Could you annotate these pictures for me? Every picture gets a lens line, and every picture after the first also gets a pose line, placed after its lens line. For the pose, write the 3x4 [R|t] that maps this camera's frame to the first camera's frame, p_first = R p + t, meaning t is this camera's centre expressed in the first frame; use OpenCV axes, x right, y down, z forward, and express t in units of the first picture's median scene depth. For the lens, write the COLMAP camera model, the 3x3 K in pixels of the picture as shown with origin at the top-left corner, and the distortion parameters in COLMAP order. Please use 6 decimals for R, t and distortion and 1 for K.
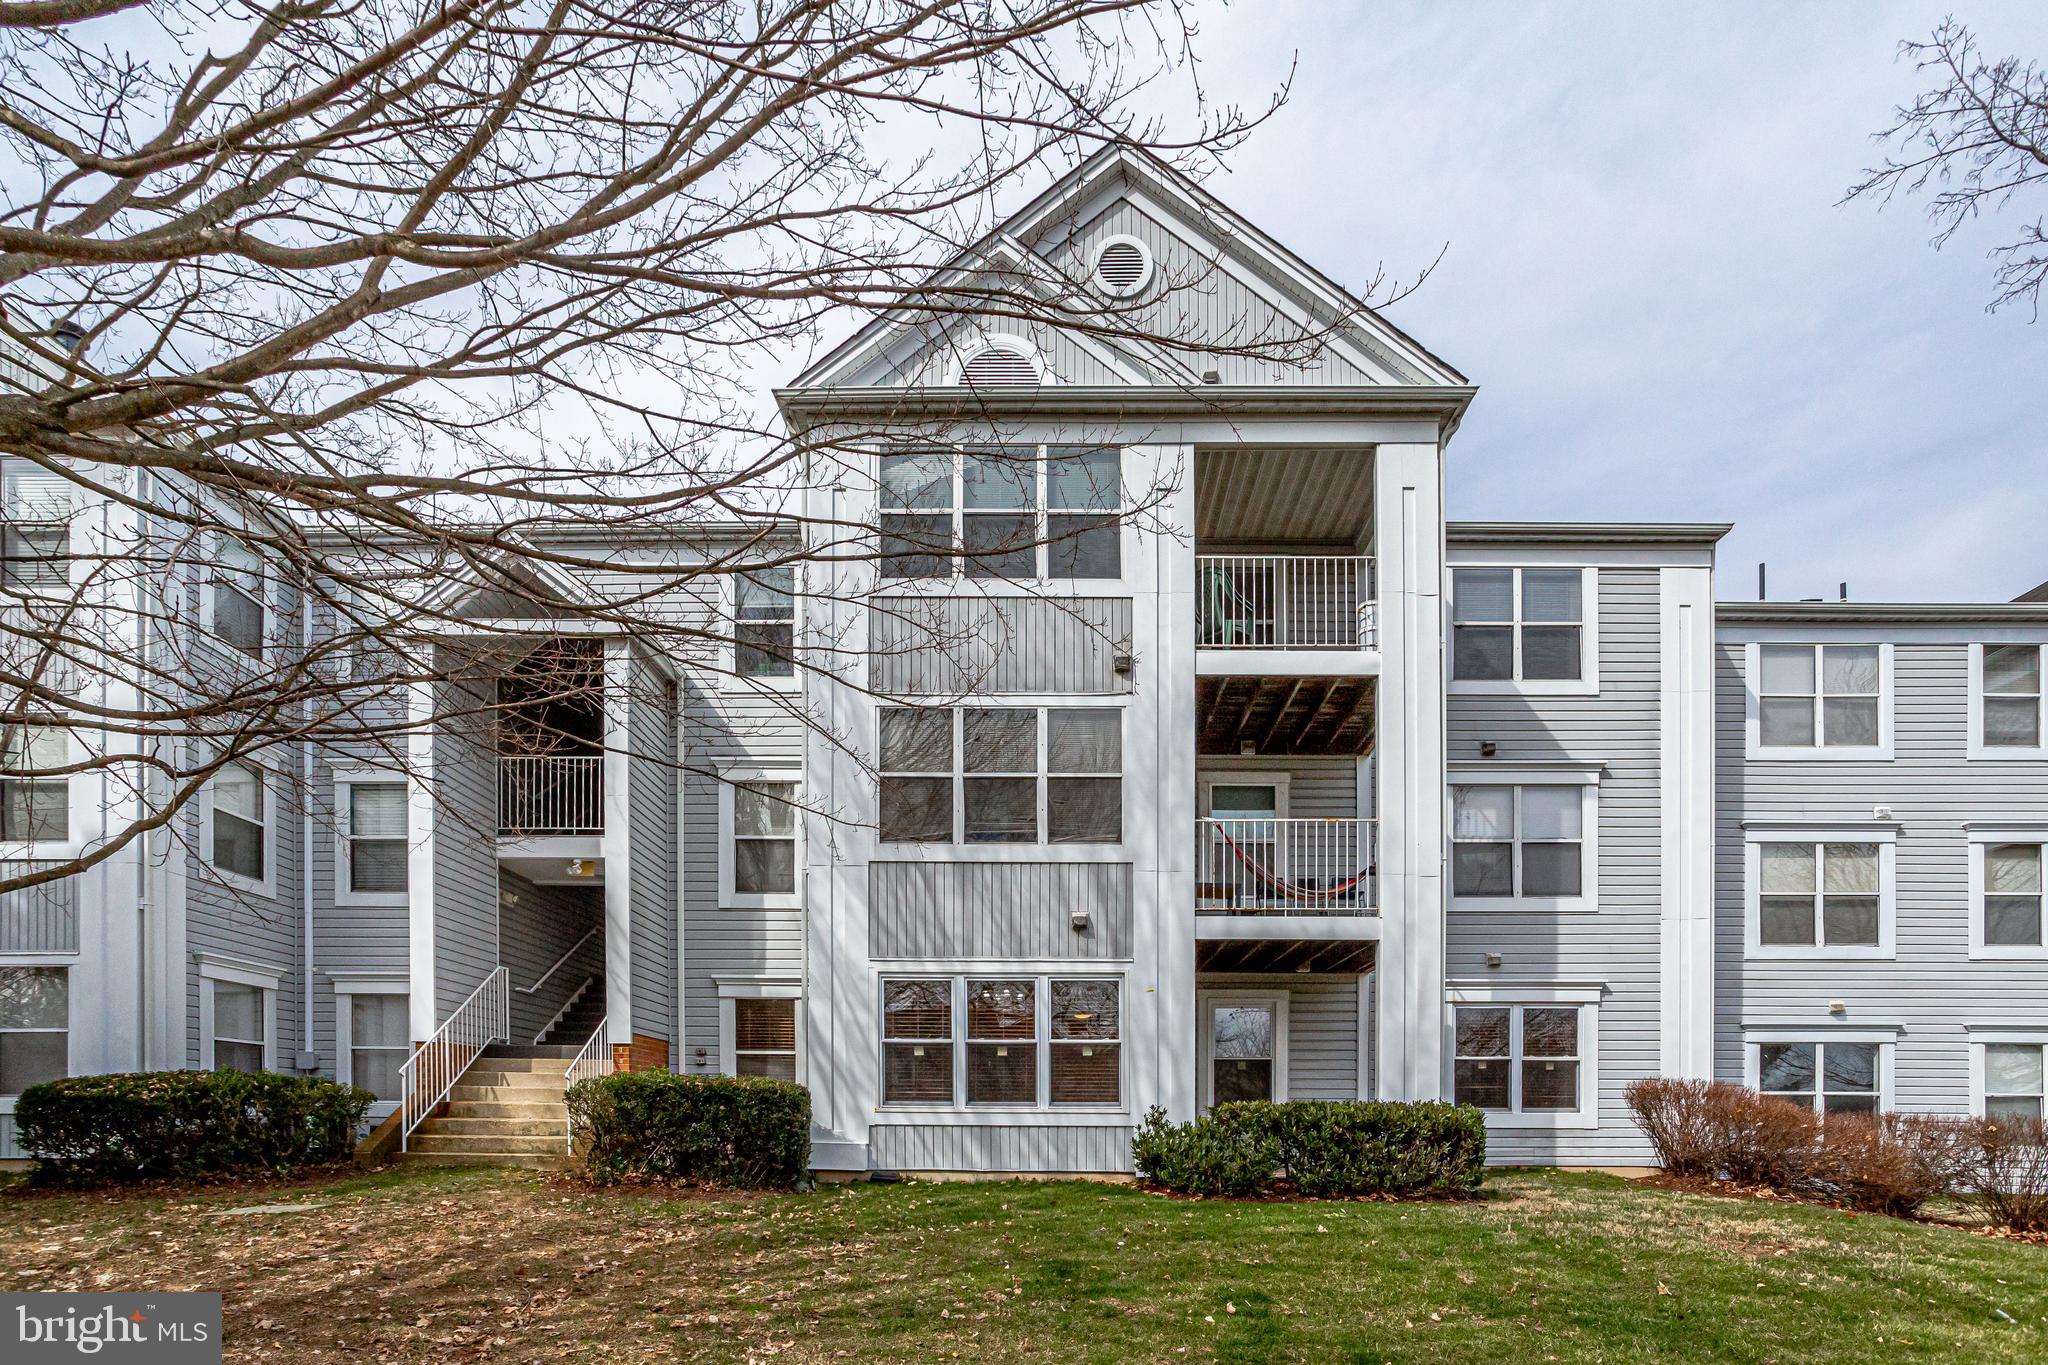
lens RADIAL K [[1008.9, 0, 1031.6], [0, 1008.9, 733.2], [0, 0, 1]] dist [-0.064412, 0.033359]
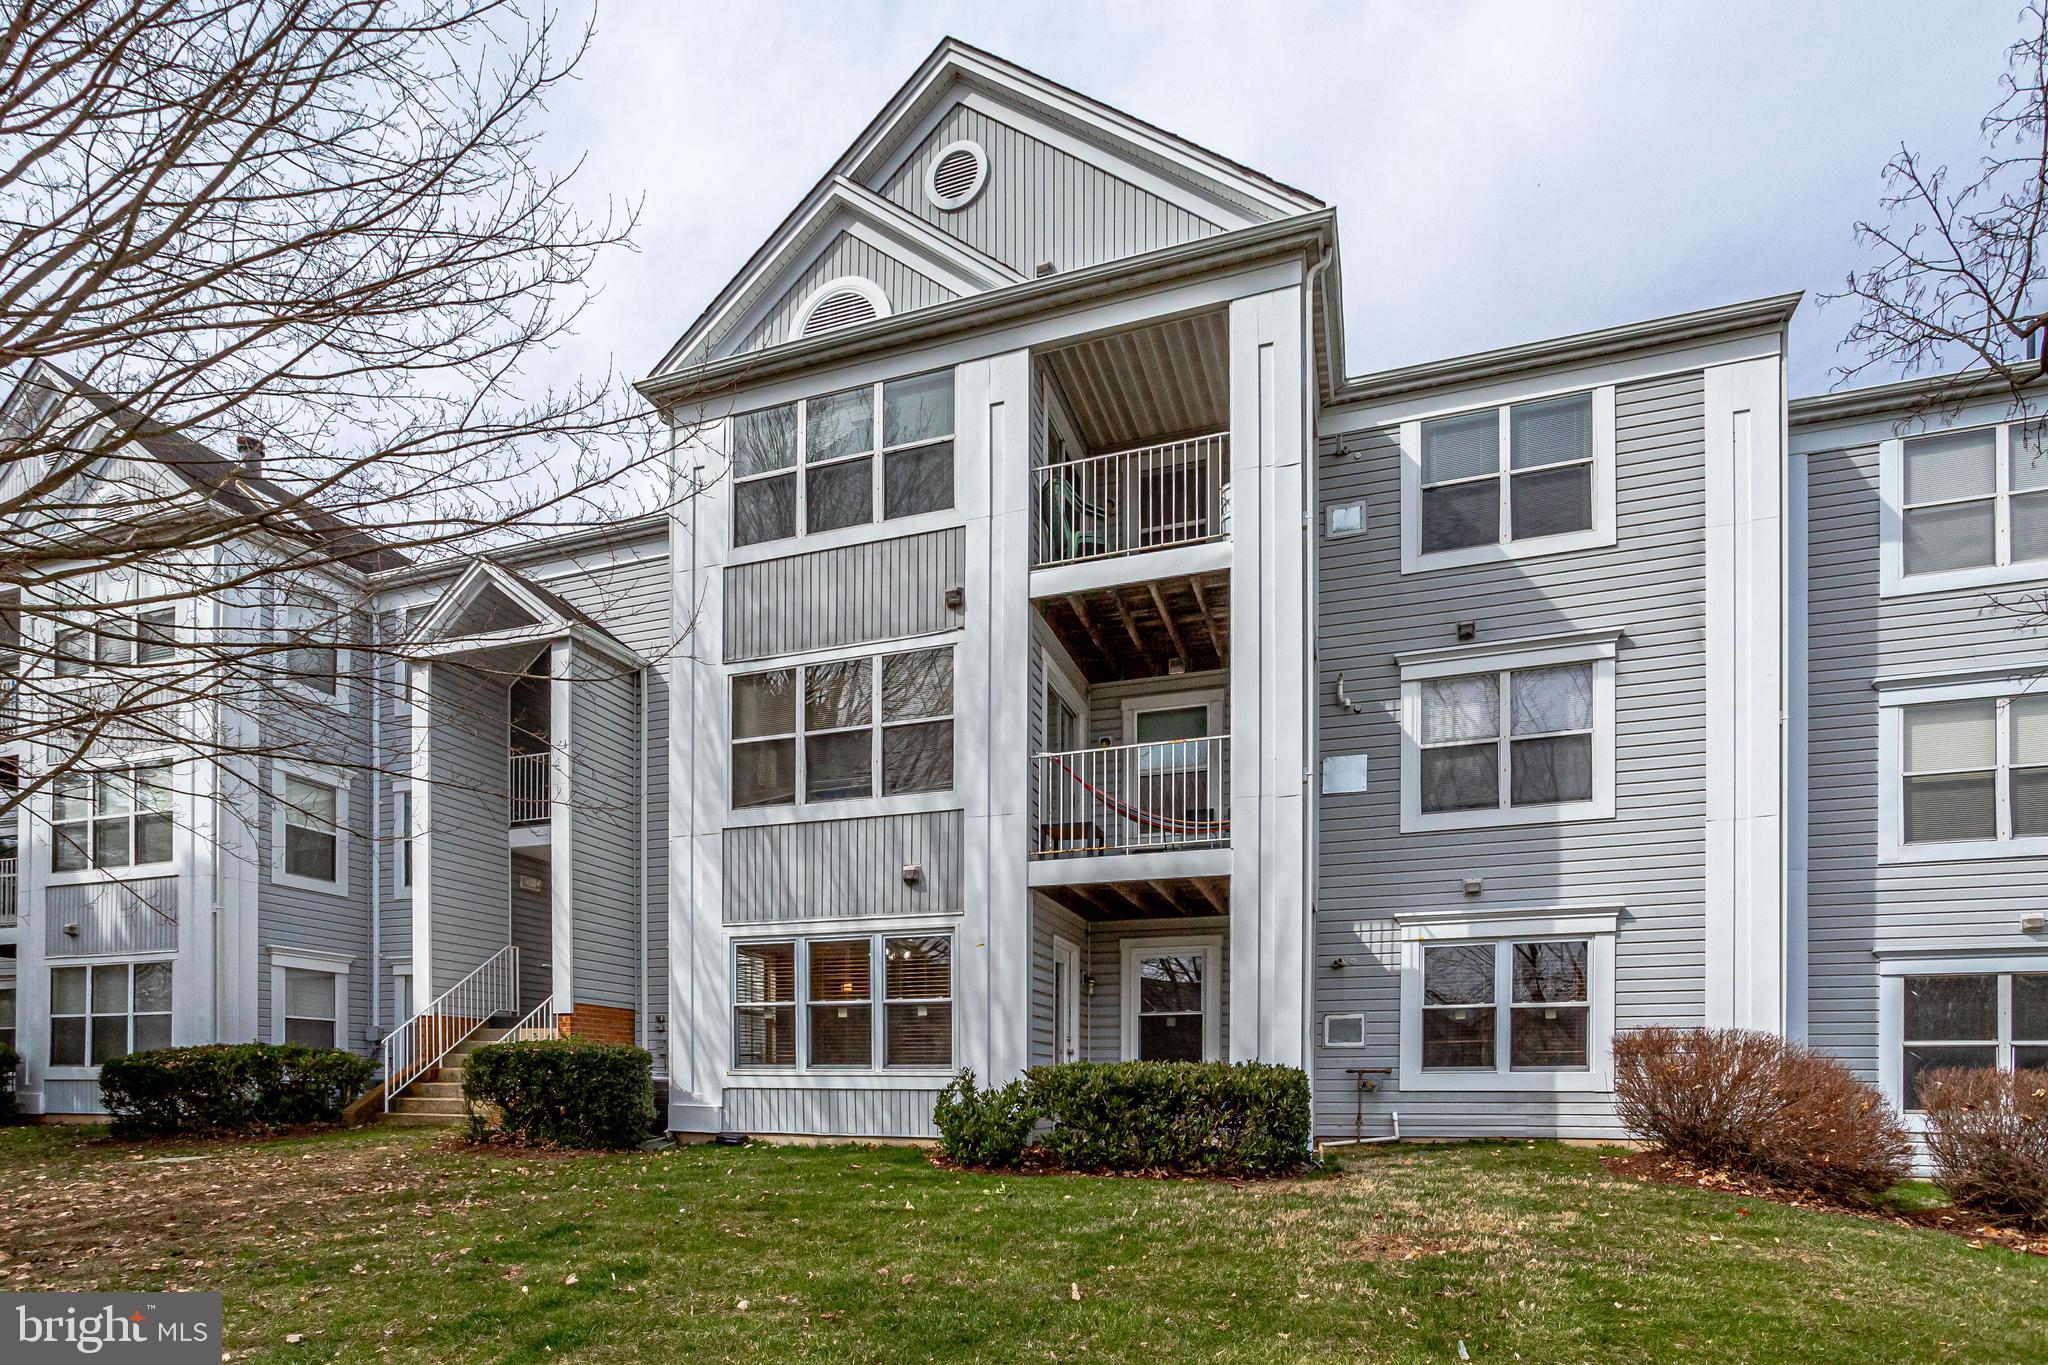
lens RADIAL K [[1045.6, 0, 1024.0], [0, 1045.6, 682.5], [0, 0, 1]] dist [-0.070649, 0.039322]
pose [[0.947387, -0.118579, -0.297317, 0.428433], [0.120431, 0.992647, -0.012151, 0.028741], [0.296572, -0.024294, 0.954701, 0.088060]]
